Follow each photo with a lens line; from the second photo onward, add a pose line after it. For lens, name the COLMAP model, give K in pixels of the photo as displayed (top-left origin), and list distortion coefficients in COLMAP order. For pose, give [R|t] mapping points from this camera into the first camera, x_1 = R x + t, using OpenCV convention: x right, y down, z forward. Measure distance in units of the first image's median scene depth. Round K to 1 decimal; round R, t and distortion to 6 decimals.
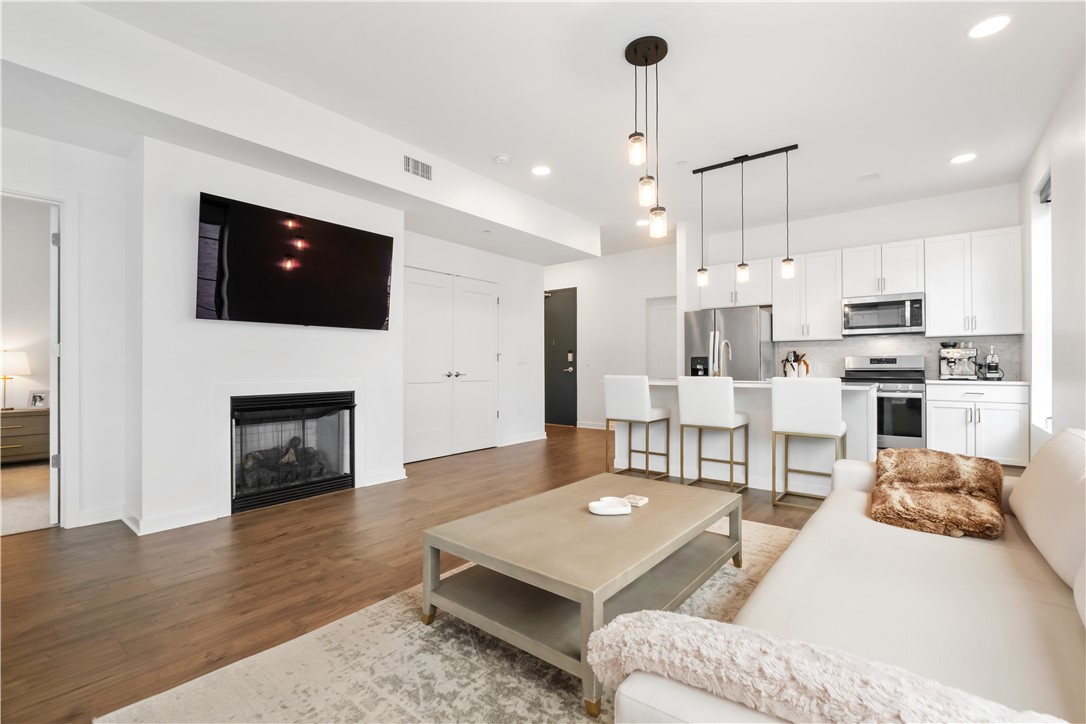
lens RADIAL K [[482.3, 0, 543.0], [0, 482.3, 362.0], [0, 0, 1]] dist [-0.009515, 0.000303]
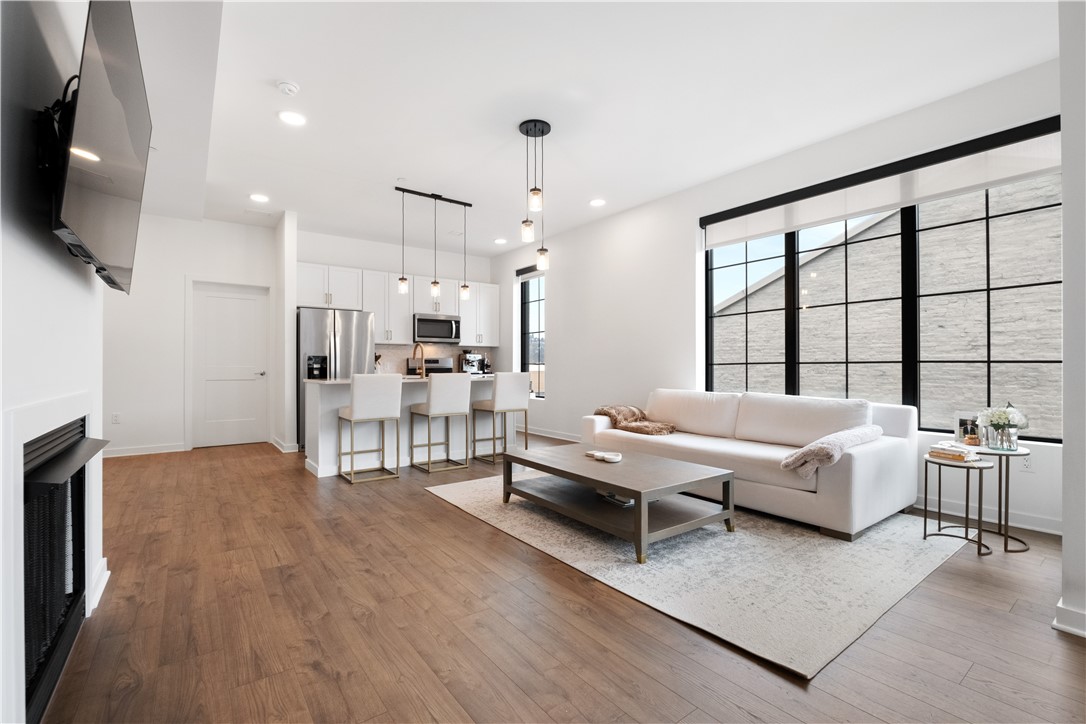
lens RADIAL K [[482.3, 0, 543.0], [0, 482.3, 362.0], [0, 0, 1]] dist [-0.009515, 0.000303]
pose [[0.249658, 0.007978, 0.968301, -0.751106], [-0.008682, 0.999944, -0.006001, 0.006282], [-0.968295, -0.006908, 0.249713, 0.450742]]
